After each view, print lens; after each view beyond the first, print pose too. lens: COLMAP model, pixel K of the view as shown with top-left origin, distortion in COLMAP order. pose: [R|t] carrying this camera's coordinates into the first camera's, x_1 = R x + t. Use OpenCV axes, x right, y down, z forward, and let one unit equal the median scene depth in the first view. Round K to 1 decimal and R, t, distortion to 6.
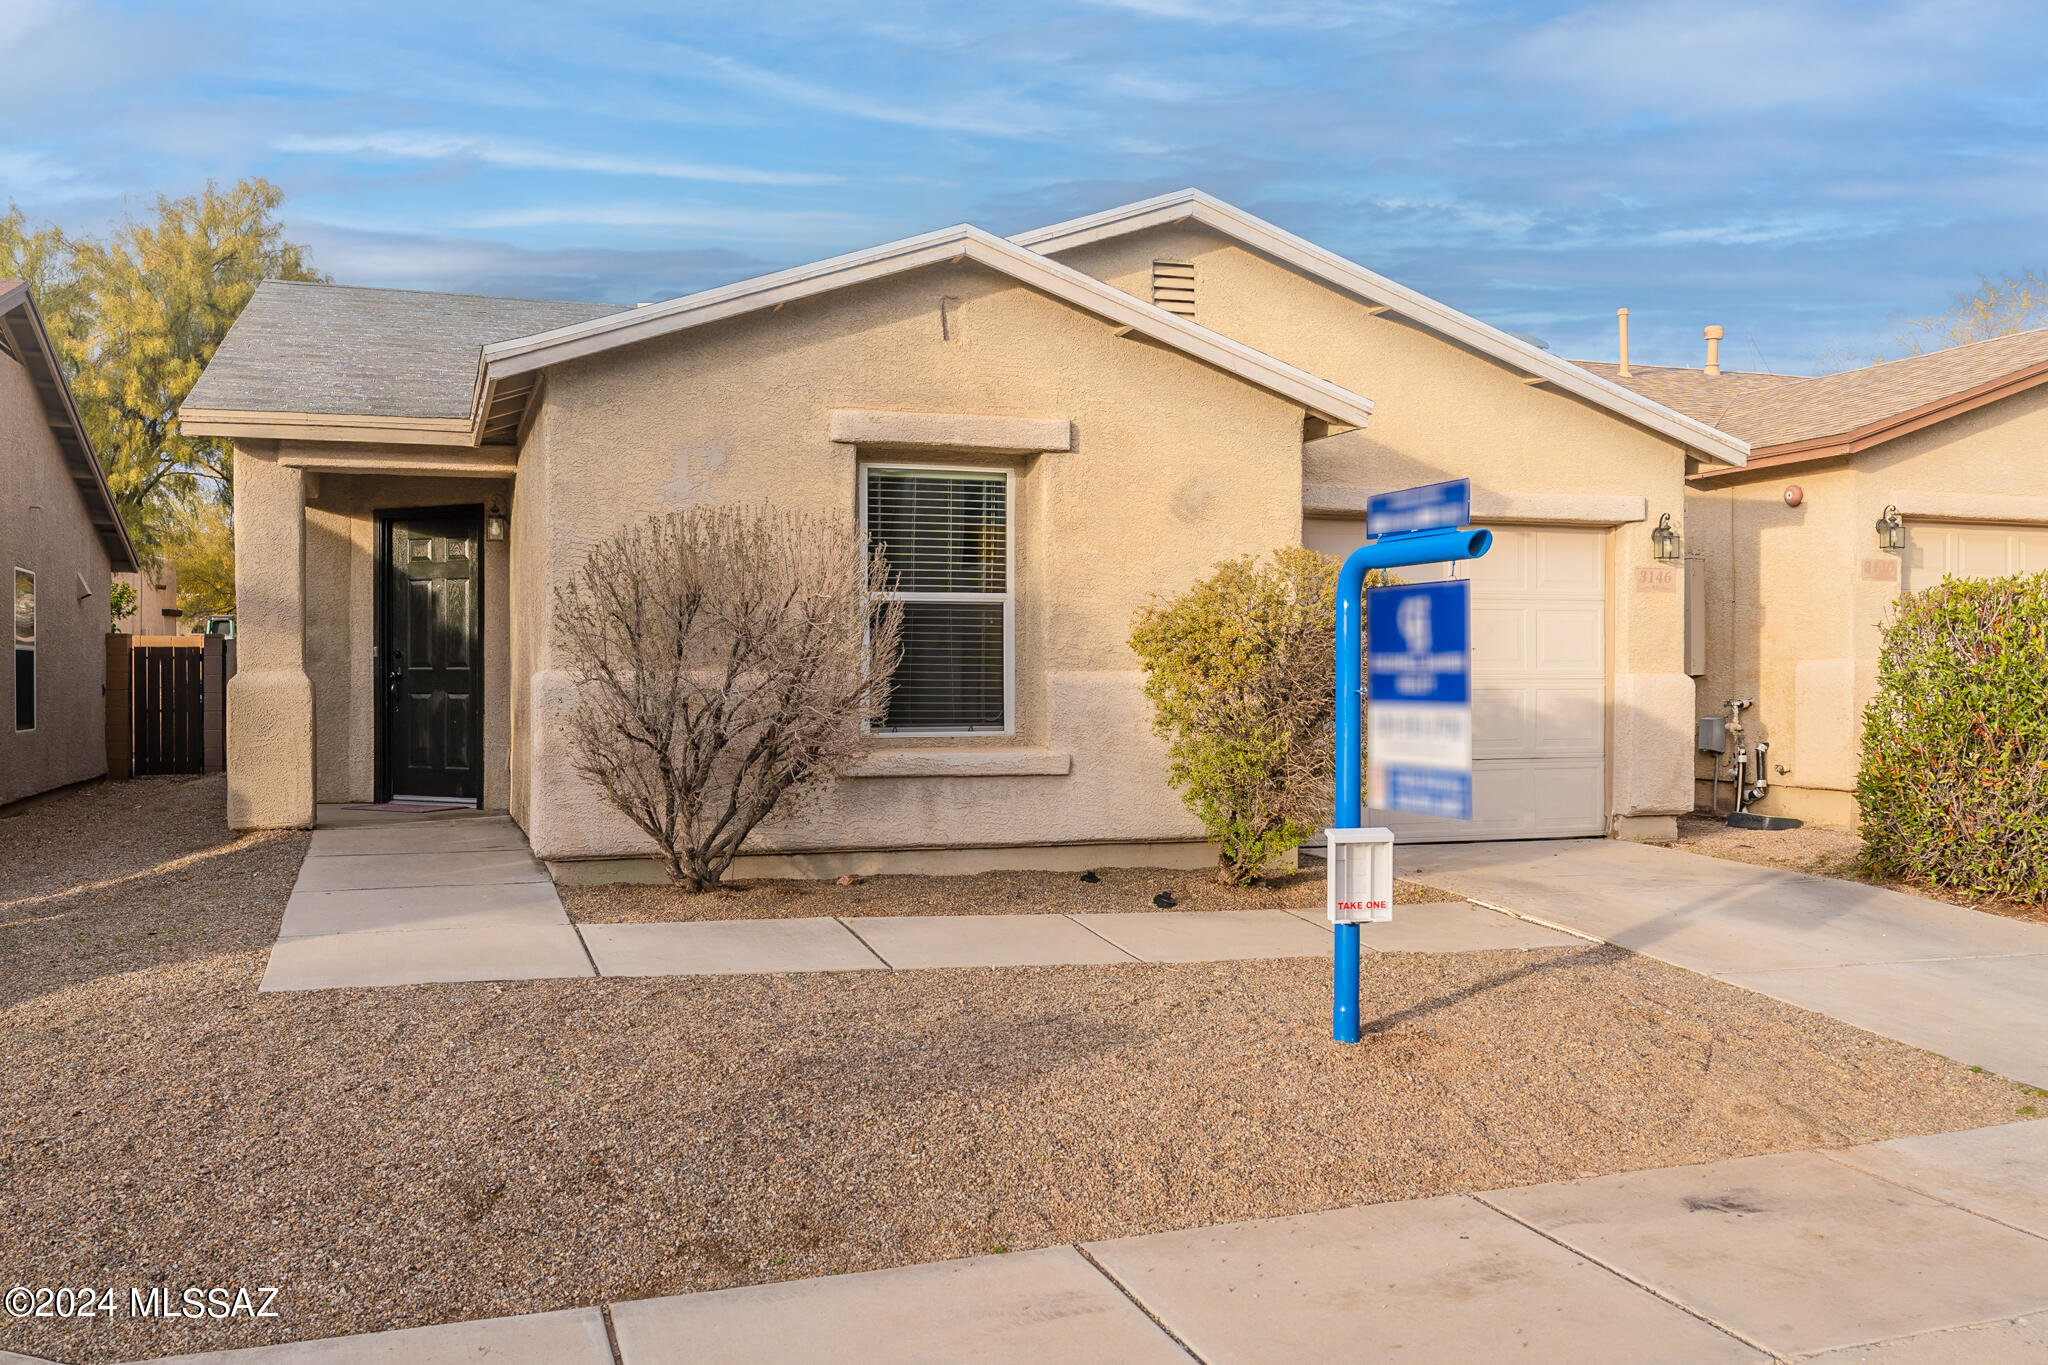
lens RADIAL K [[1830.1, 0, 1022.7], [0, 1830.1, 682.3], [0, 0, 1]] dist [-0.000652, -0.000345]
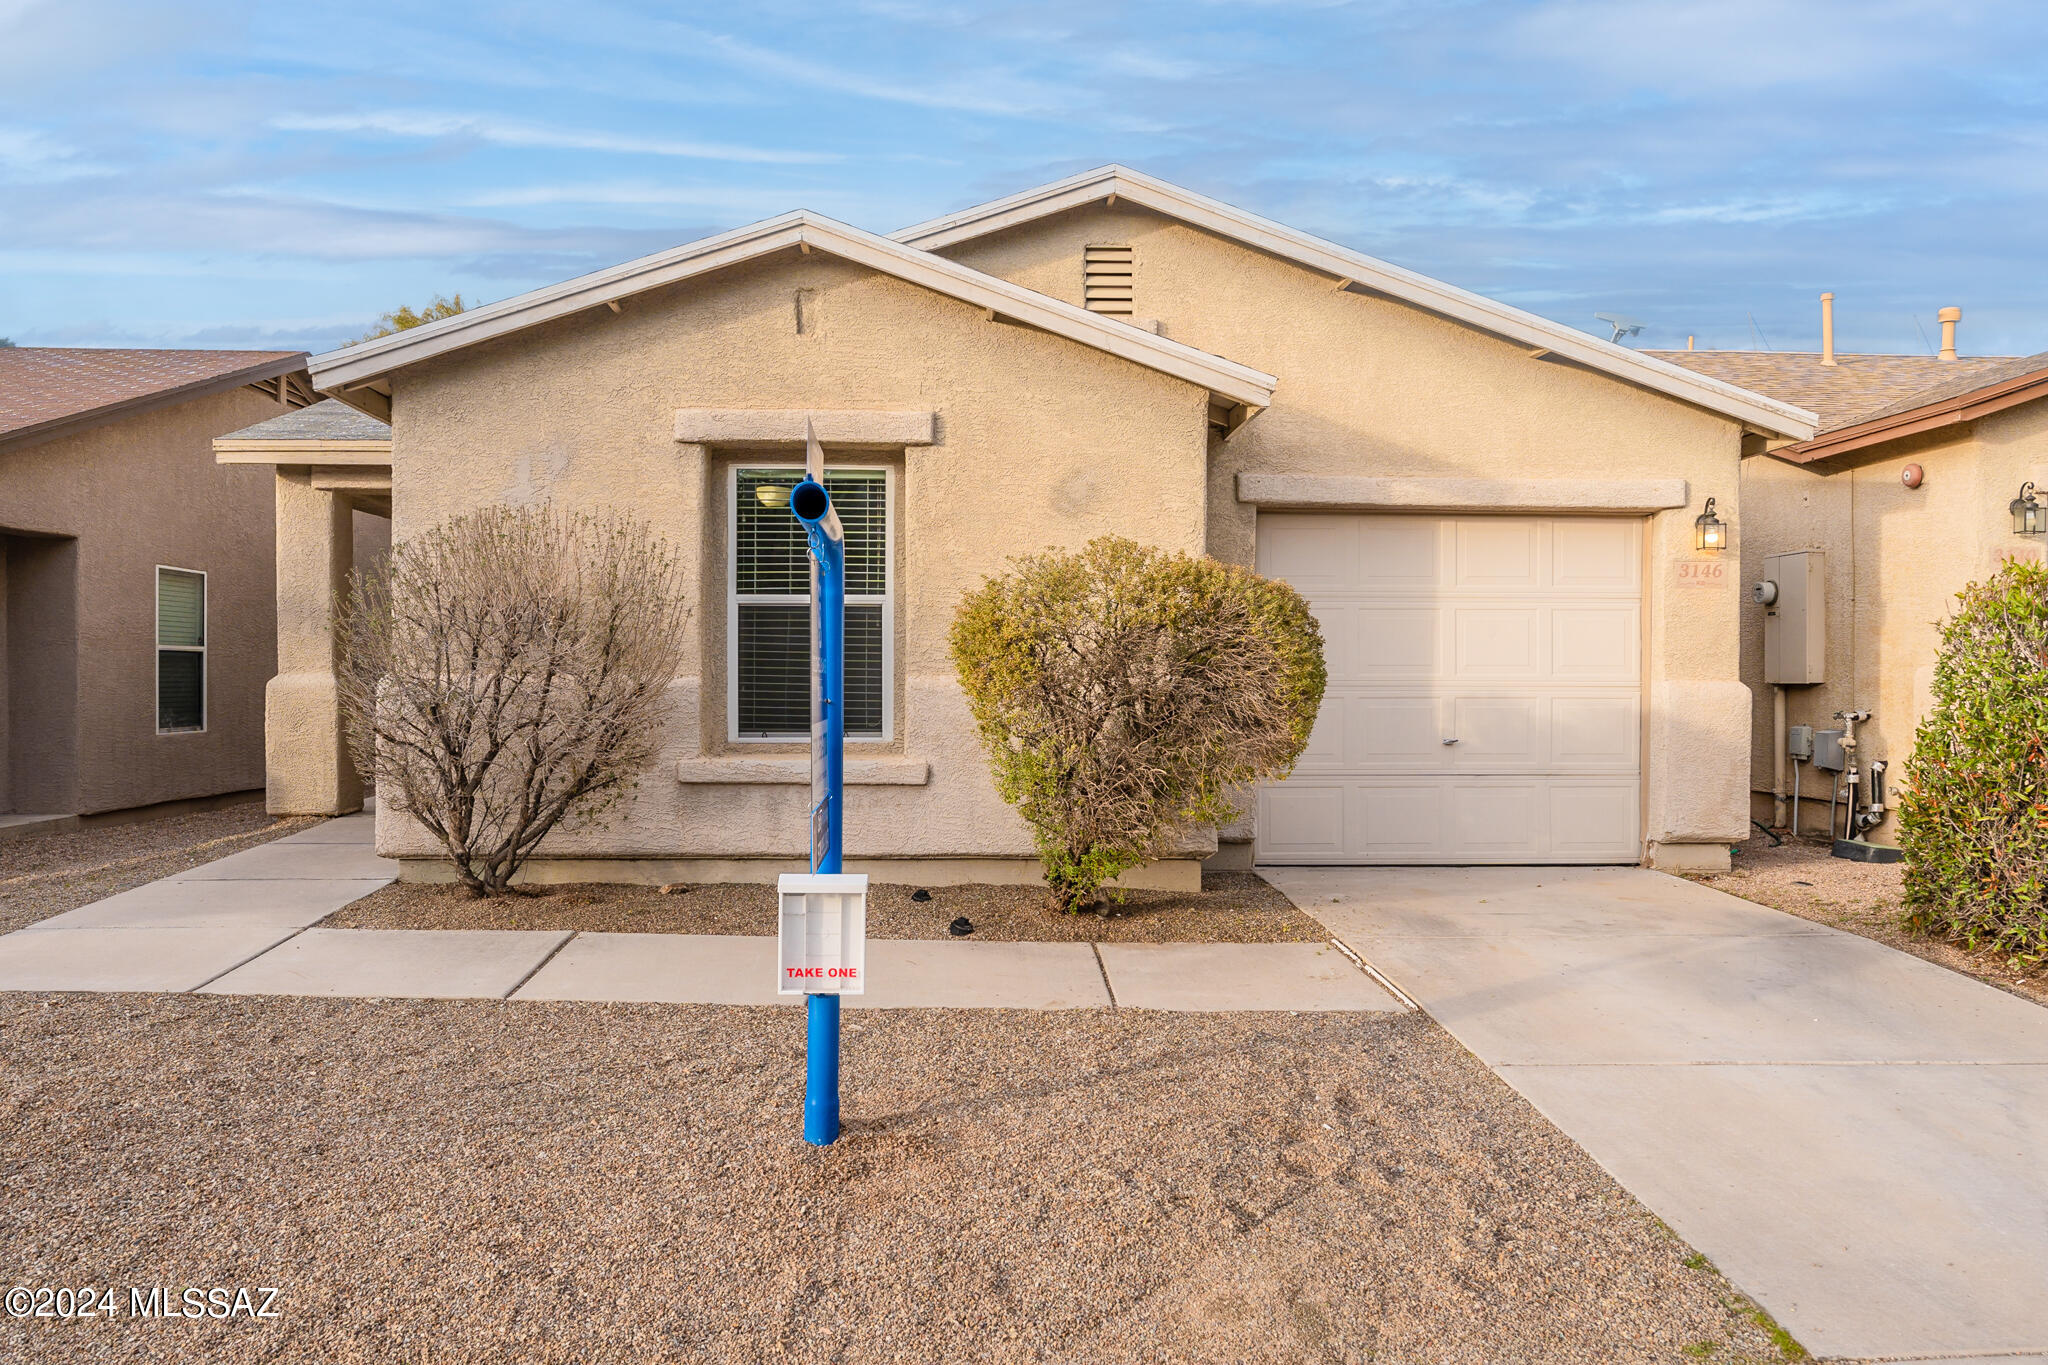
lens RADIAL K [[1518.9, 0, 1028.2], [0, 1518.9, 675.0], [0, 0, 1]] dist [-0.001302, 0.002198]
pose [[0.959052, 0.003257, -0.283212, 0.290157], [-0.005144, 0.999969, -0.005919, -0.001911], [0.283184, 0.007133, 0.959039, 0.252758]]
